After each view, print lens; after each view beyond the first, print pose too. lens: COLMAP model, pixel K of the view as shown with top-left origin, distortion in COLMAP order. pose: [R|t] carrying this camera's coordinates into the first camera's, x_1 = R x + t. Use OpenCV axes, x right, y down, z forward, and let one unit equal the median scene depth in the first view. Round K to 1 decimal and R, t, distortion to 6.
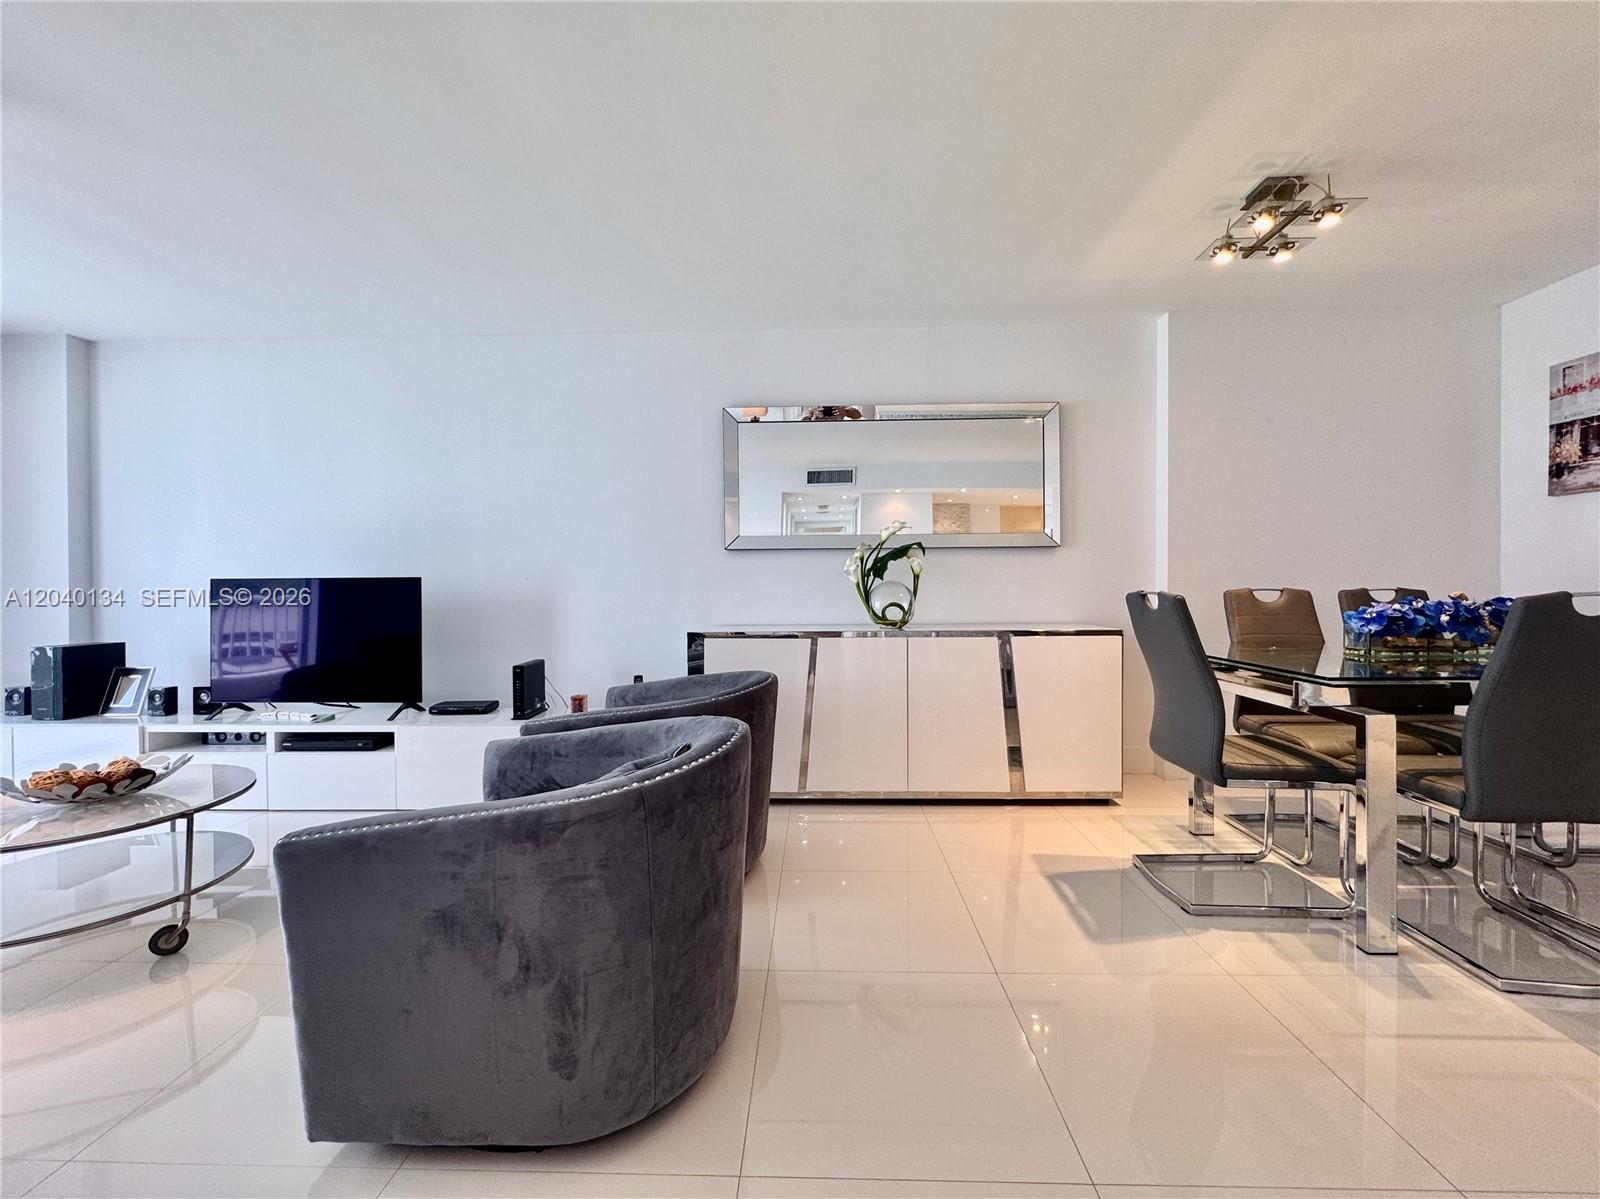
lens RADIAL K [[646.3, 0, 803.3], [0, 646.3, 569.1], [0, 0, 1]] dist [-0.003048, -0.000408]
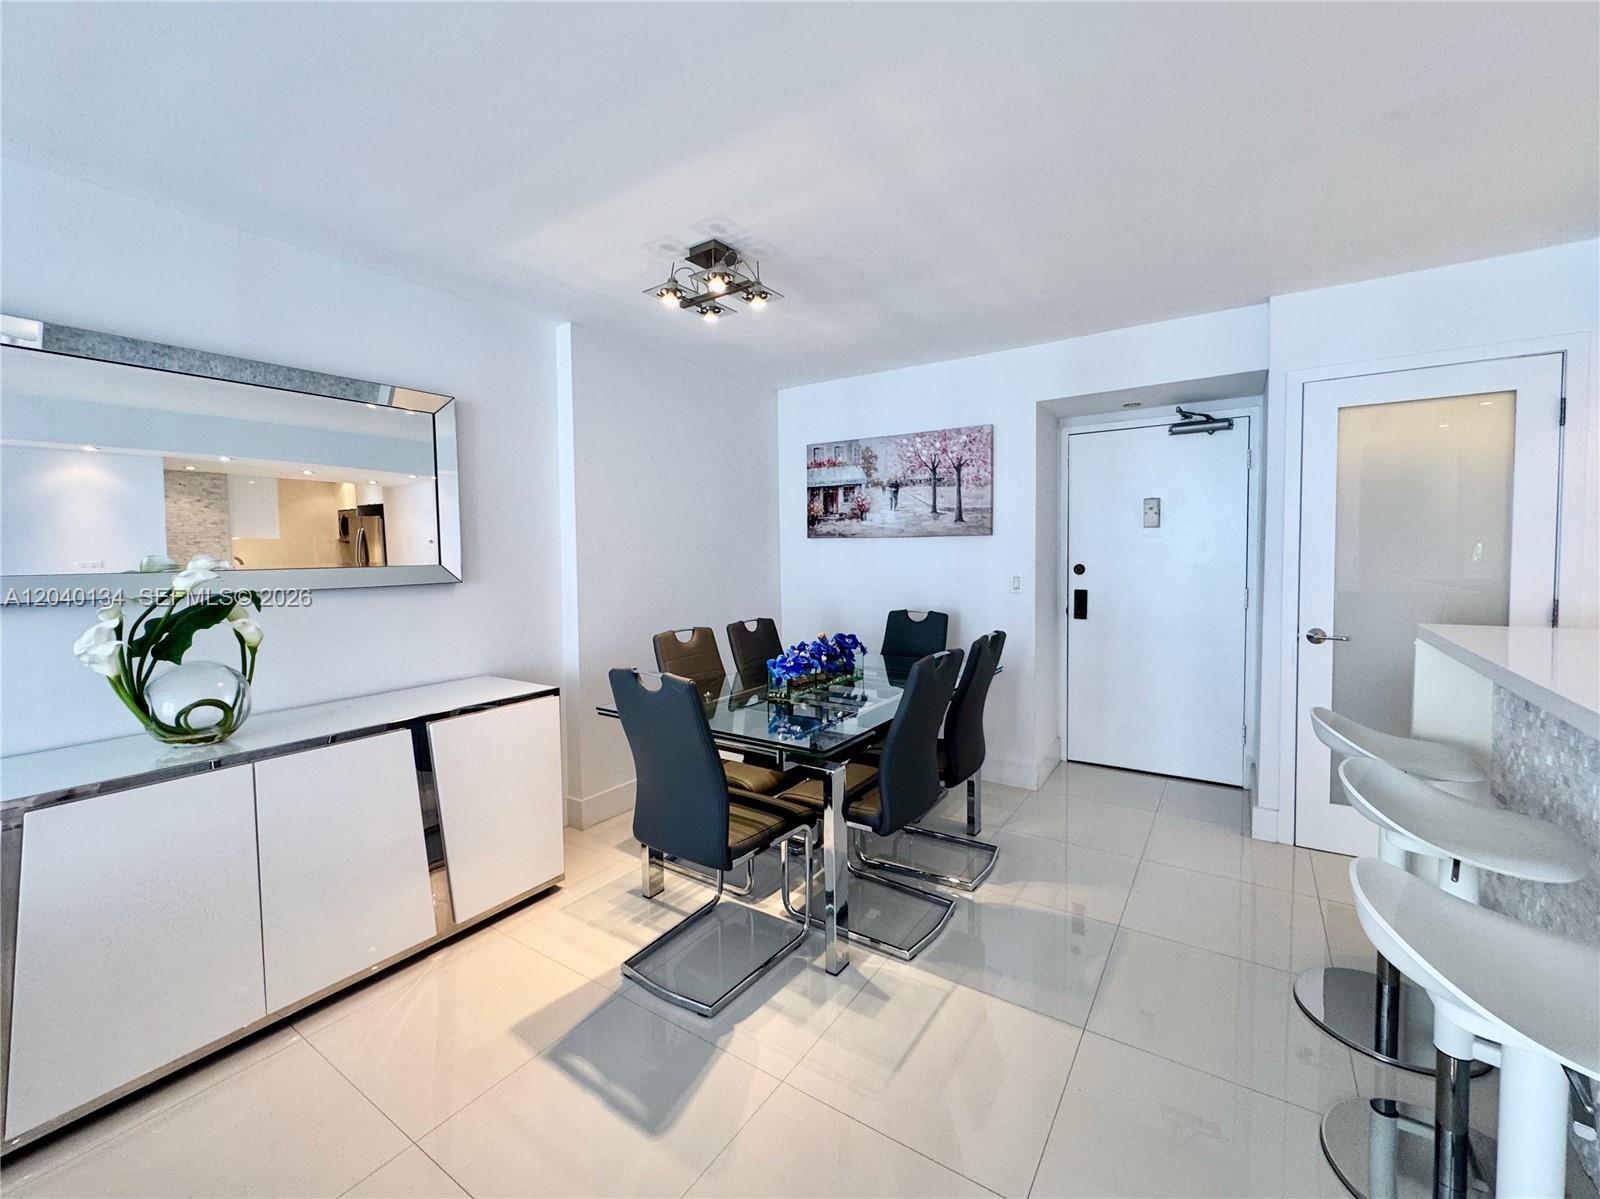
lens RADIAL K [[658.0, 0, 808.7], [0, 658.0, 575.3], [0, 0, 1]] dist [-0.002359, -0.000251]
pose [[0.527413, -0.029443, 0.849099, -0.092143], [-0.013024, 0.999002, 0.042731, -0.117506], [-0.849510, -0.033596, 0.526503, 0.292210]]
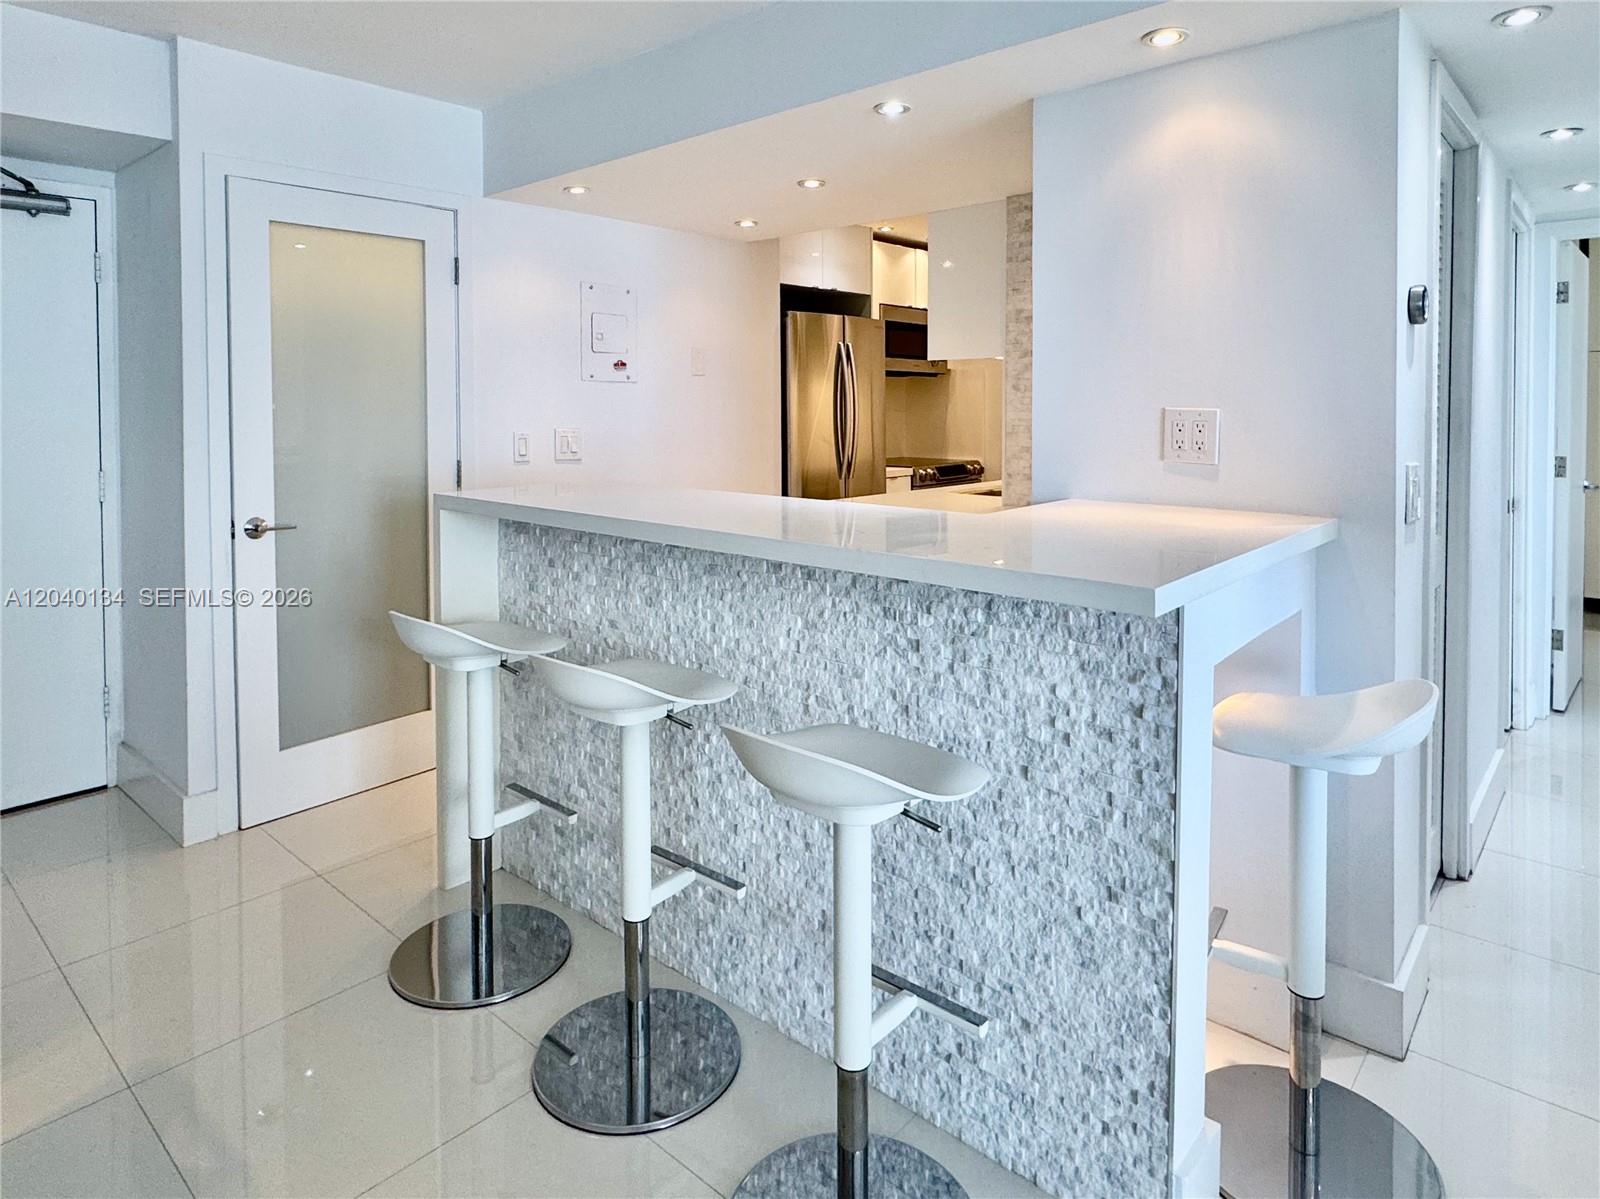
lens RADIAL K [[1000.7, 0, 748.4], [0, 1000.7, 426.4], [0, 0, 1]] dist [-0.001108, -0.000666]
pose [[-0.745732, -0.002617, 0.666241, 0.032665], [-0.007142, 0.999966, -0.004067, -0.102060], [-0.666207, -0.007791, -0.745726, 0.662699]]
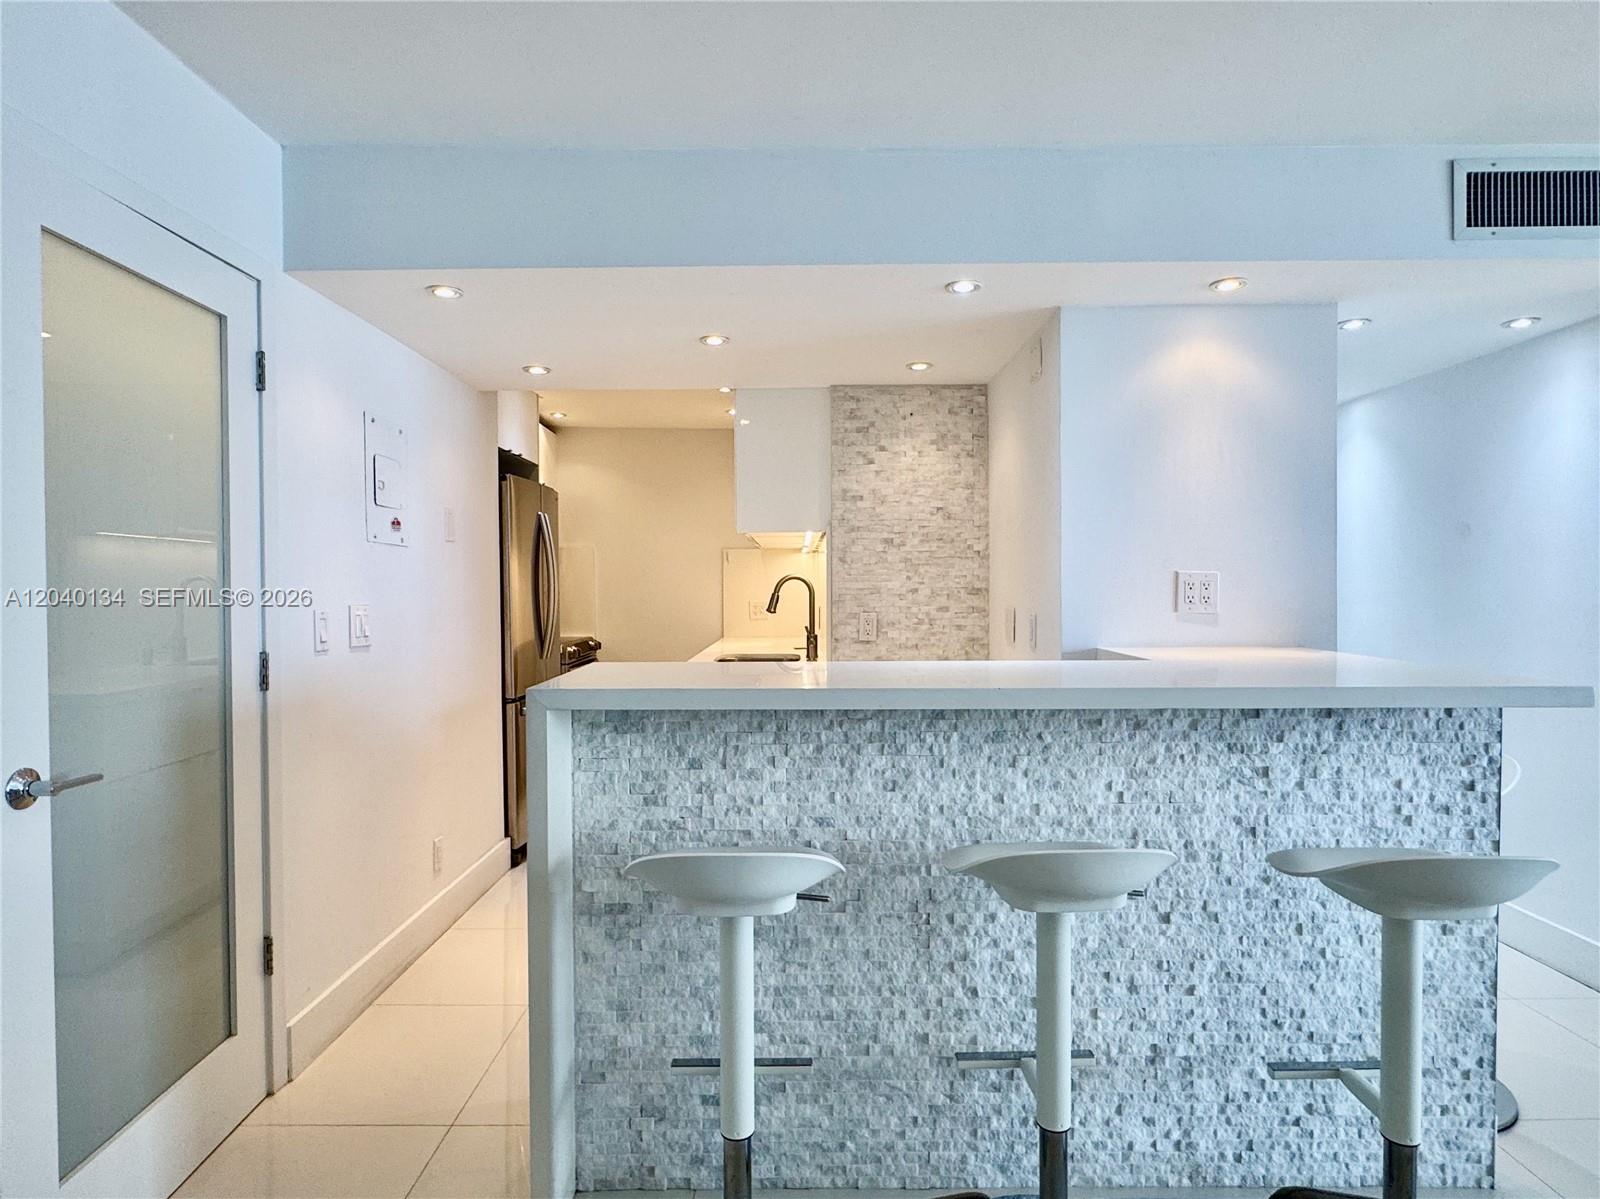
lens RADIAL K [[899.1, 0, 808.6], [0, 899.1, 599.8], [0, 0, 1]] dist [-0.000667, 0.000481]
pose [[-0.998957, 0.017079, -0.042336, 0.817258], [0.017551, 0.999788, -0.010807, -0.087622], [0.042142, -0.011539, -0.999045, 0.763369]]
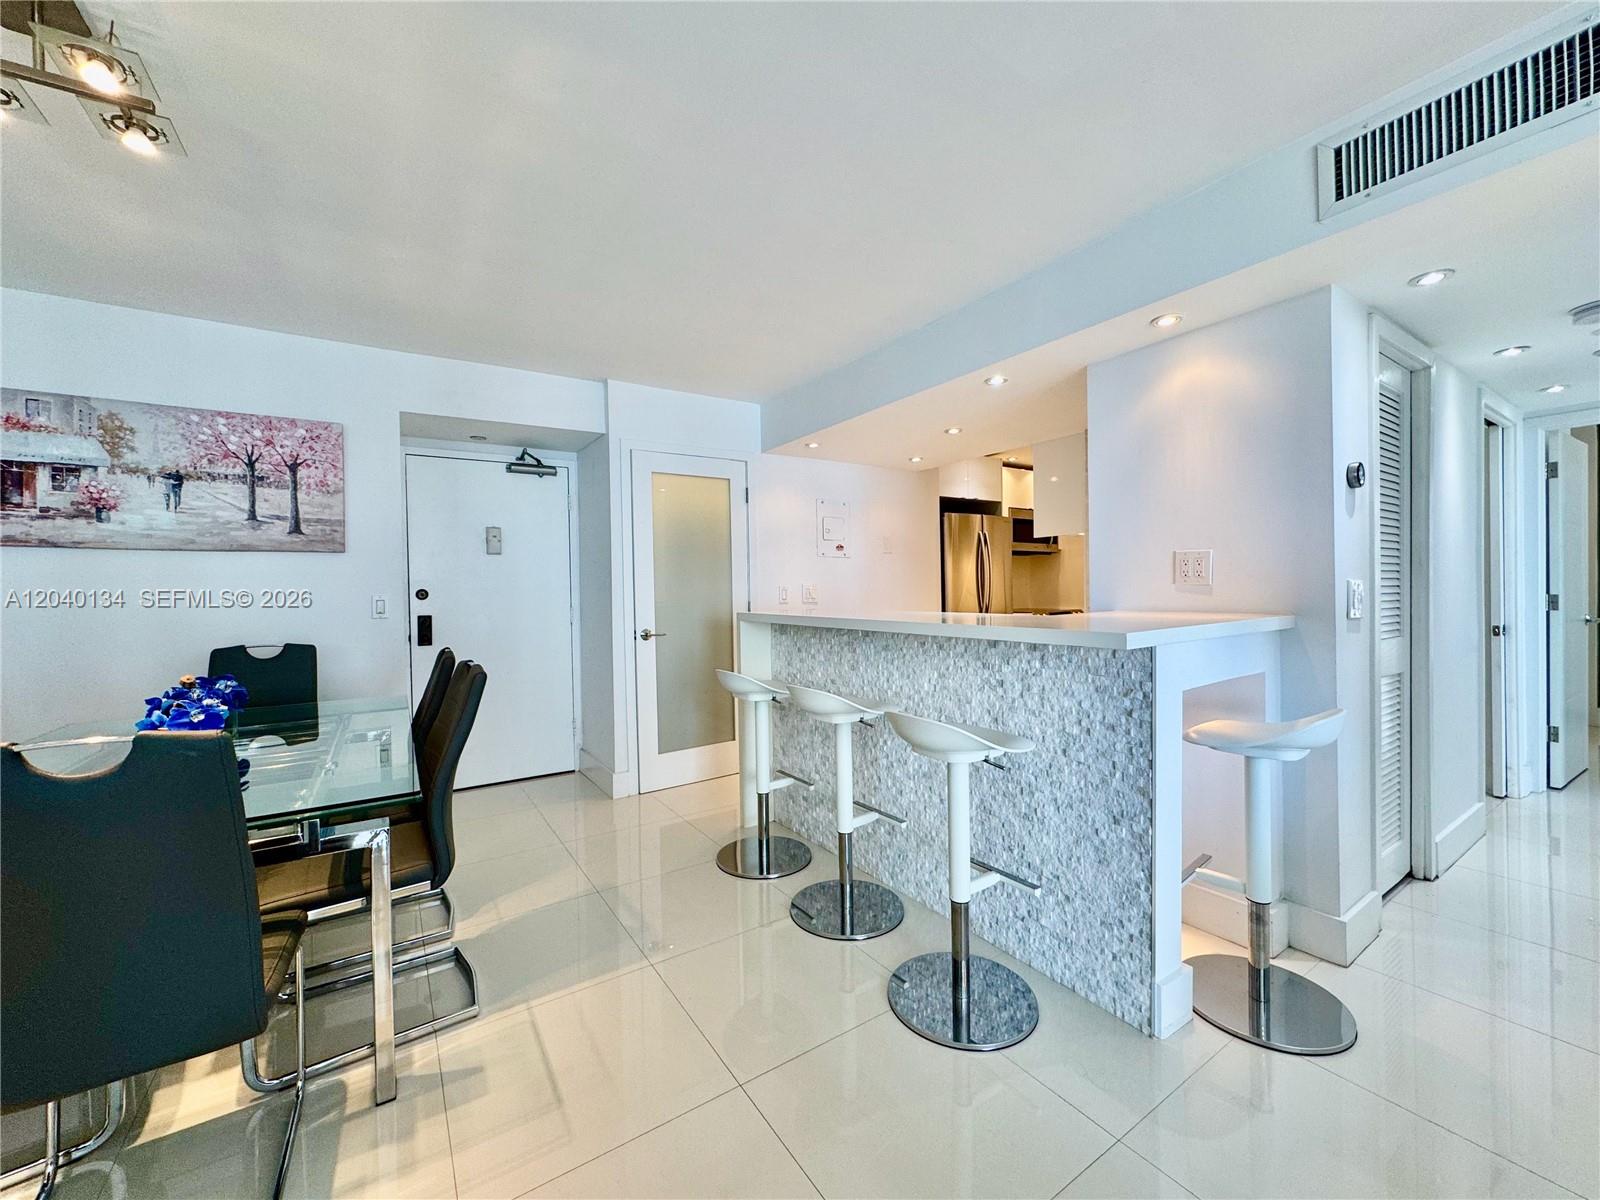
lens RADIAL K [[642.0, 0, 760.1], [0, 642.0, 597.0], [0, 0, 1]] dist [0.002118, -0.000025]
pose [[-0.548268, 0.008811, 0.836257, -0.091188], [-0.000399, 0.999942, -0.010797, -0.048955], [-0.836303, -0.006253, -0.548232, 0.746154]]
